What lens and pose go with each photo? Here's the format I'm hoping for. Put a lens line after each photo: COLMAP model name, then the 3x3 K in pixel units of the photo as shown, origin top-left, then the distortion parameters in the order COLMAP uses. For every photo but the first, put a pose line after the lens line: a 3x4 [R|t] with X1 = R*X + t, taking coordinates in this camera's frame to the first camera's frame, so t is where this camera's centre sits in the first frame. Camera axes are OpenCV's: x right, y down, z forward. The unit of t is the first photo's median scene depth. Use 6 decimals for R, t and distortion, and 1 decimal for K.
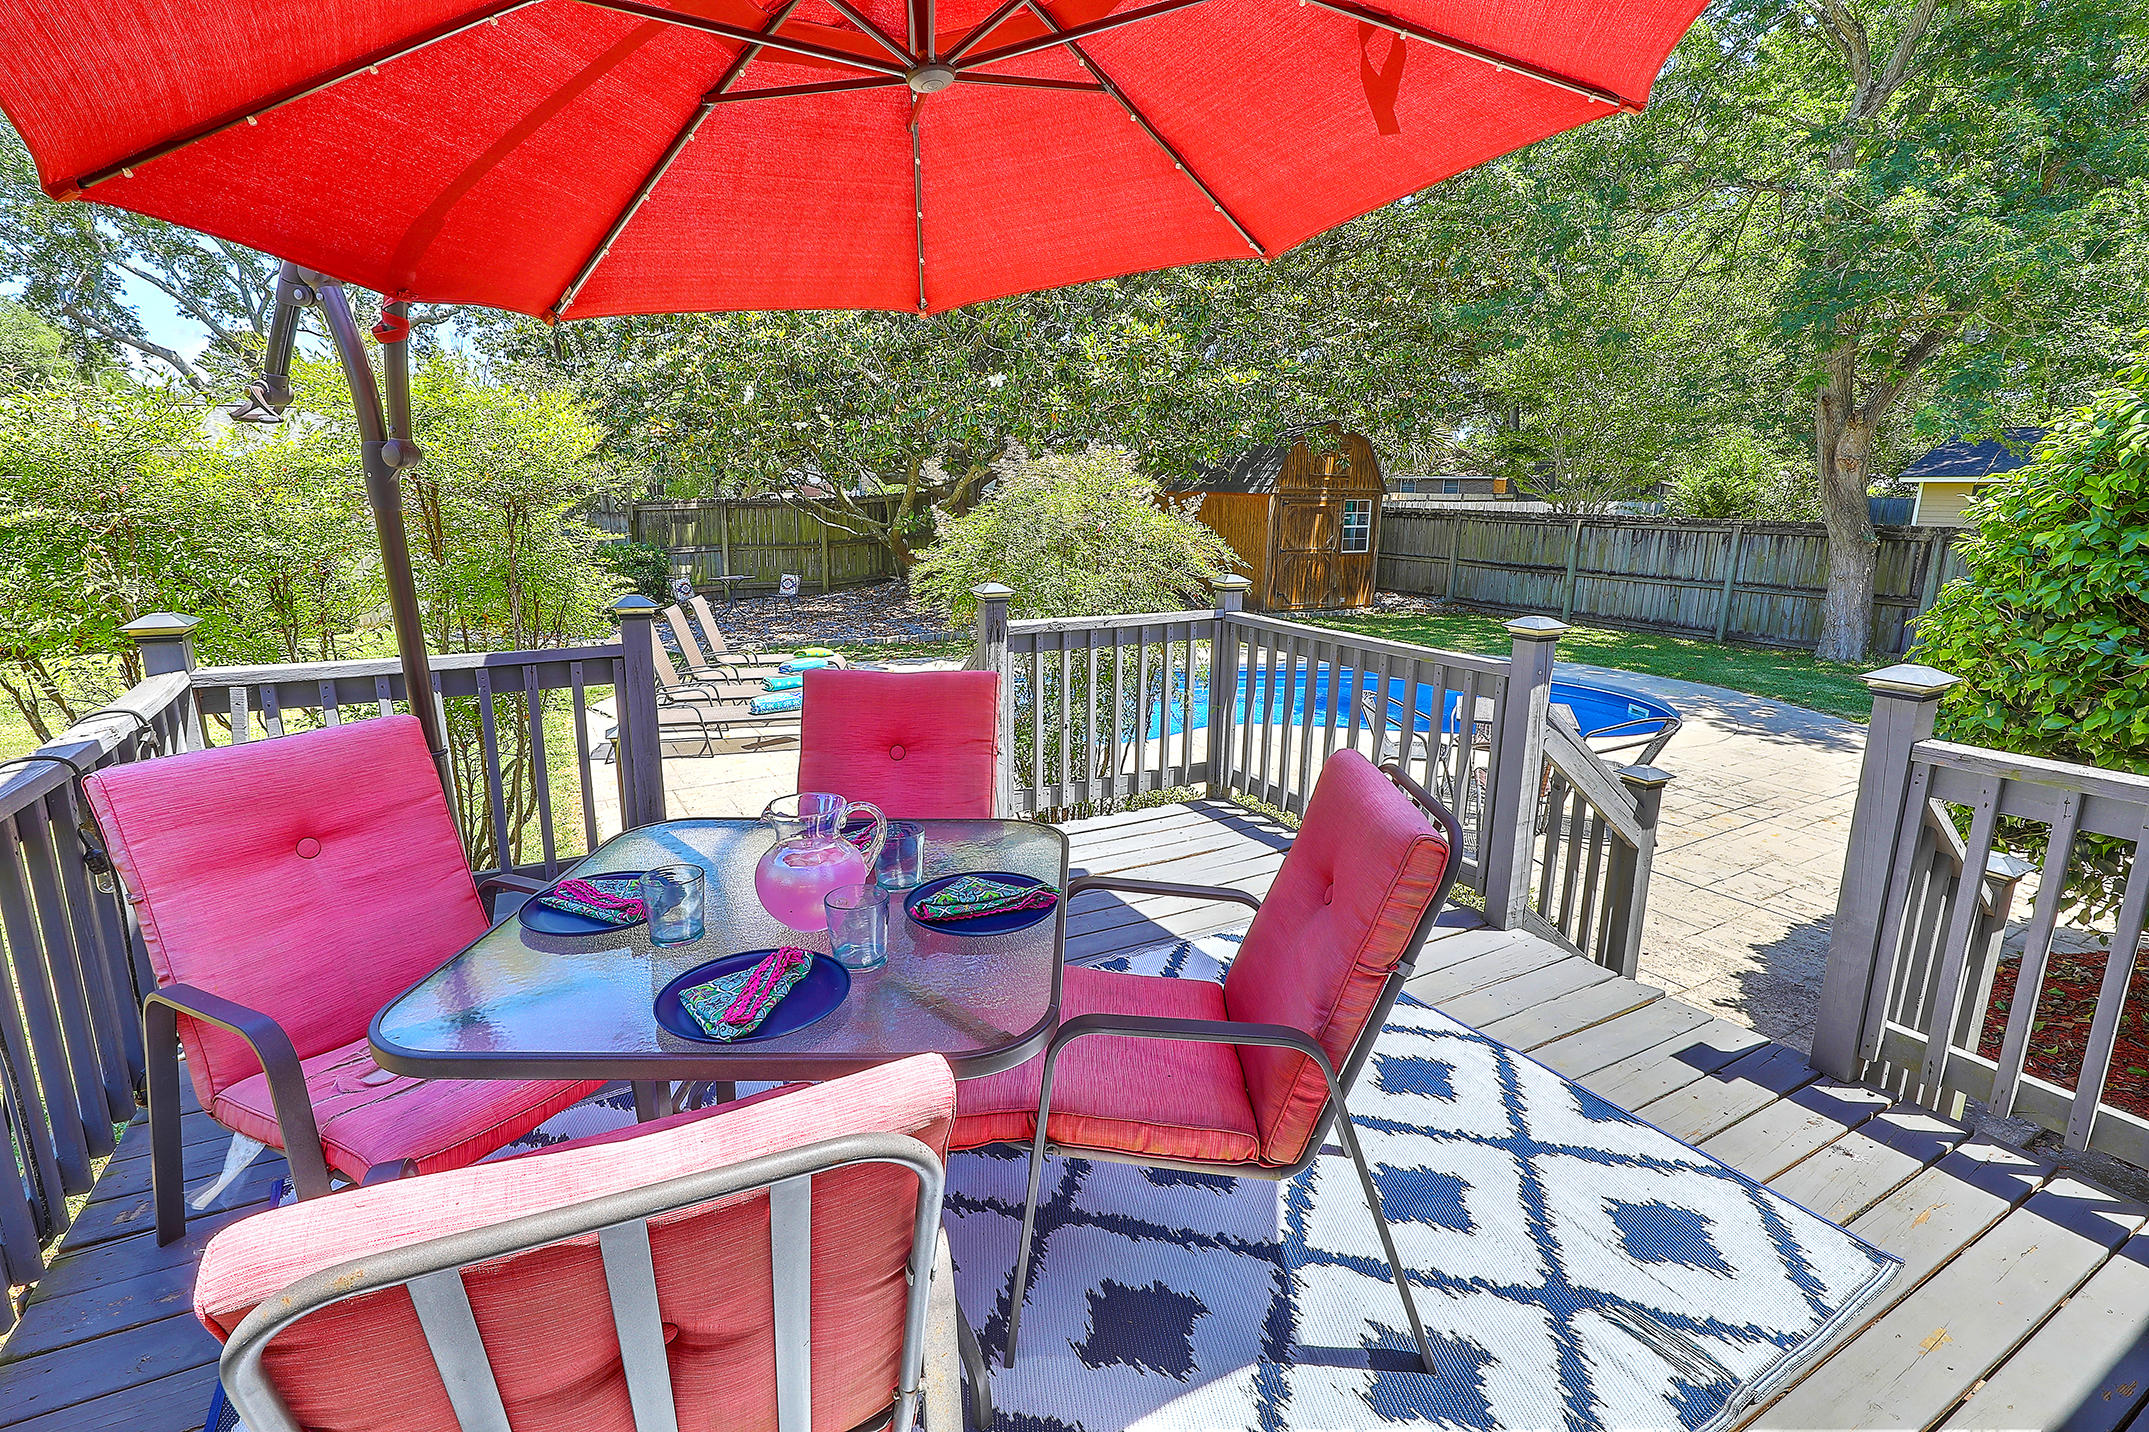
lens RADIAL K [[1030.3, 0, 1070.8], [0, 1030.3, 719.6], [0, 0, 1]] dist [-0.004531, -0.000457]
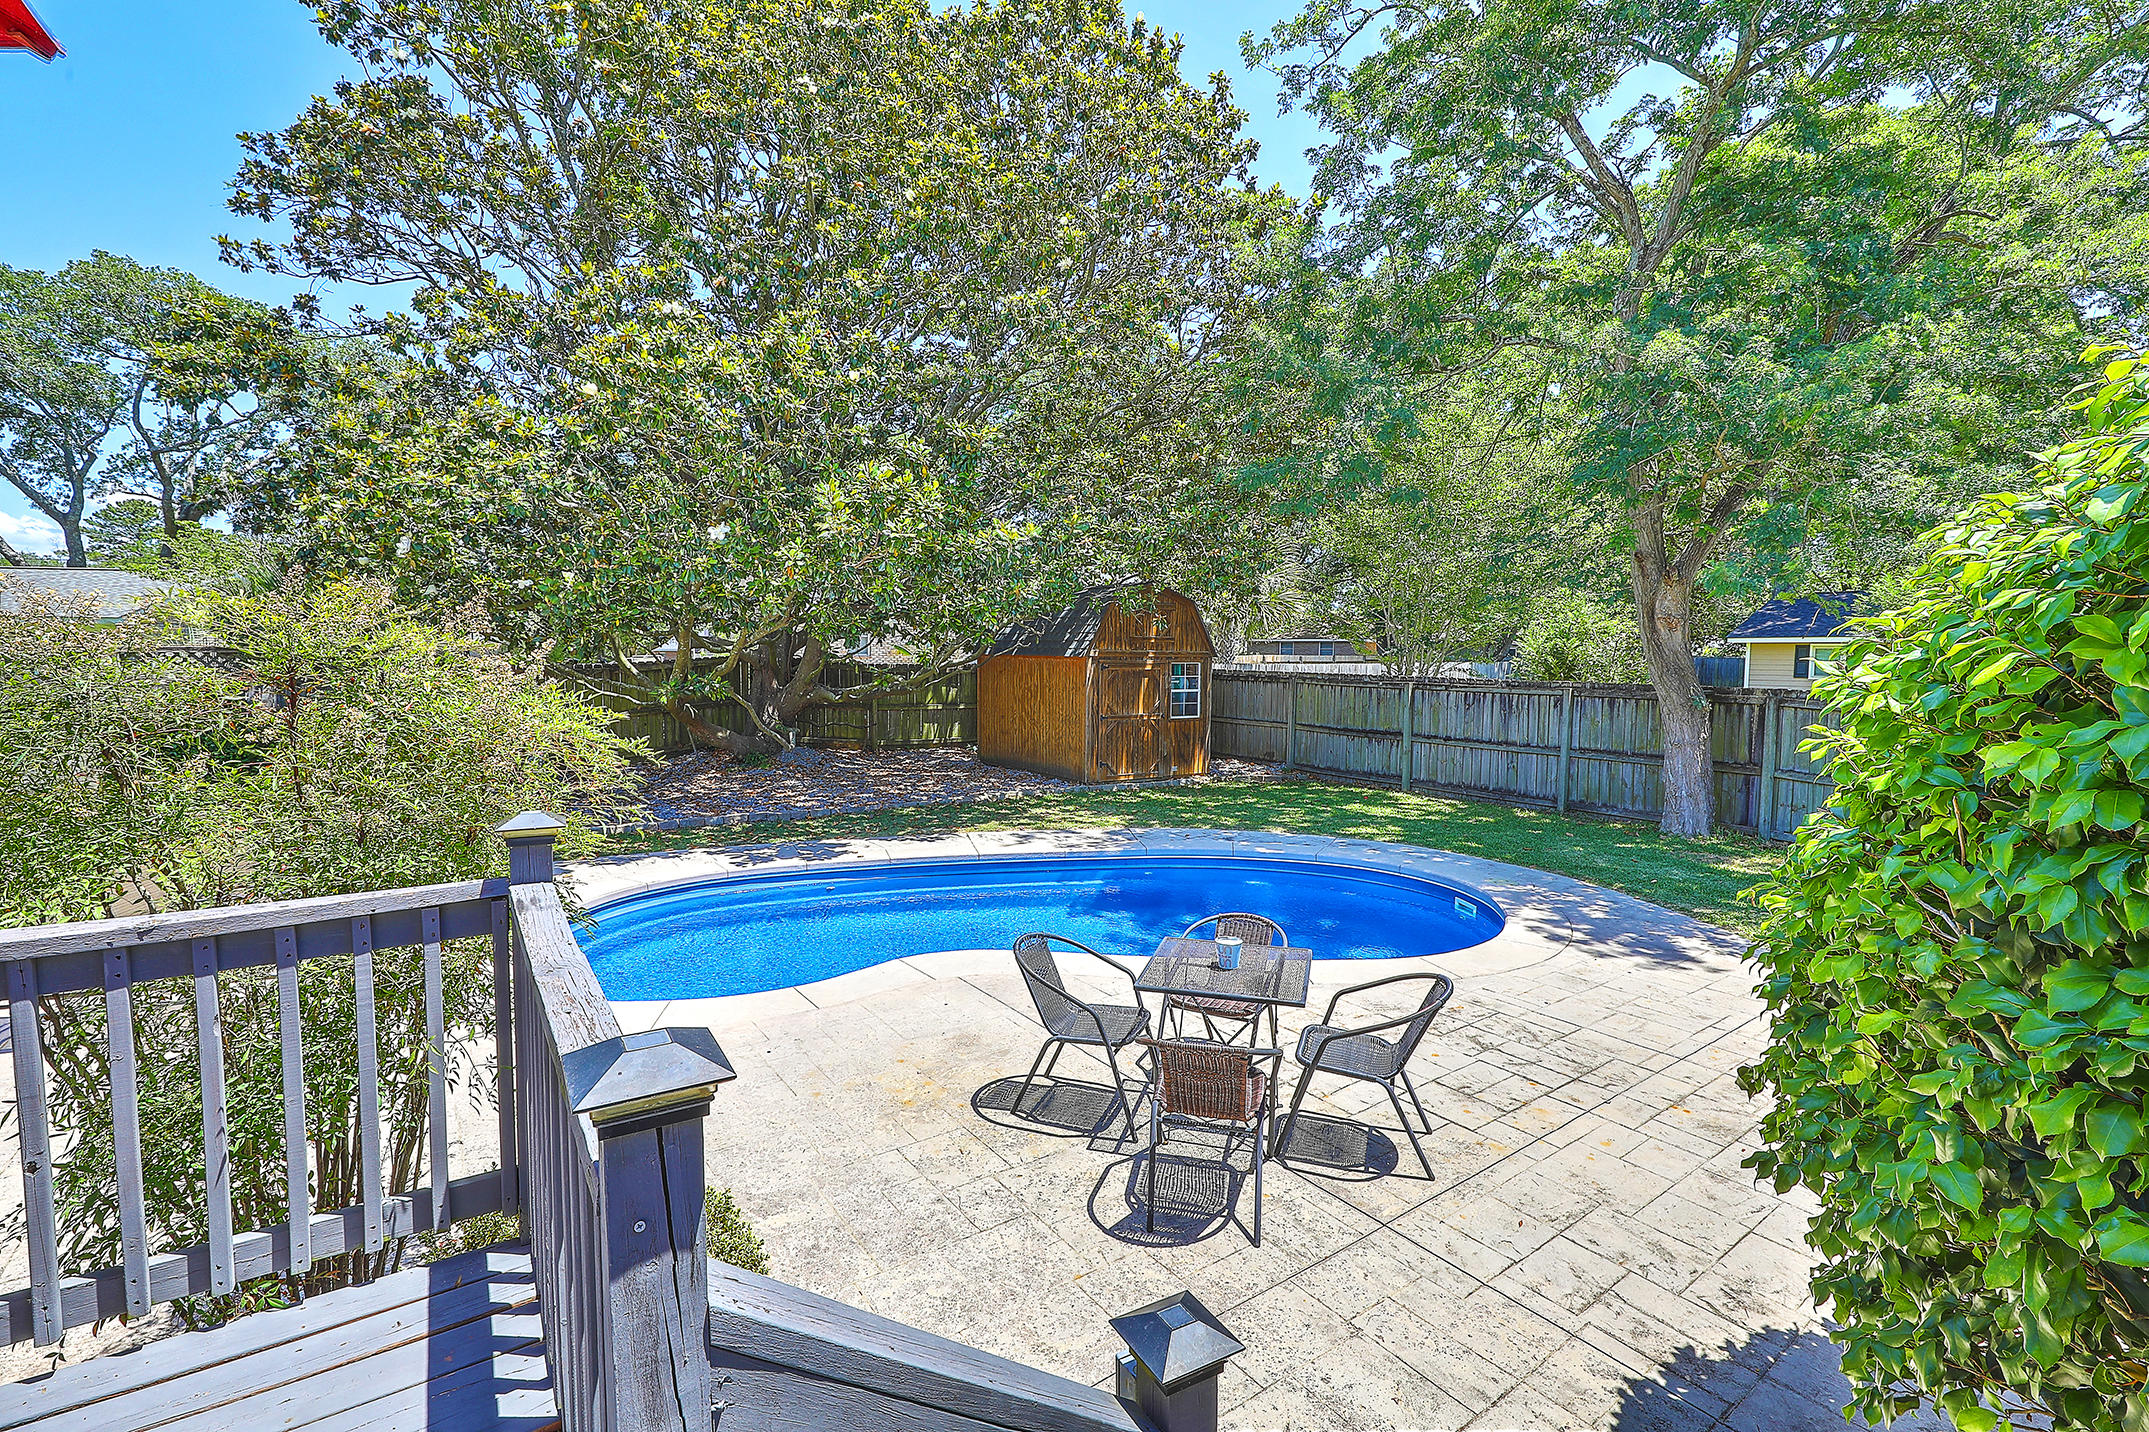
lens RADIAL K [[989.3, 0, 1074.6], [0, 989.3, 708.1], [0, 0, 1]] dist [-0.005739, 0.000600]
pose [[0.996765, -0.008100, 0.079960, 0.127384], [0.021034, 0.986521, -0.162278, -0.033594], [-0.077568, 0.163435, 0.983500, 0.150474]]
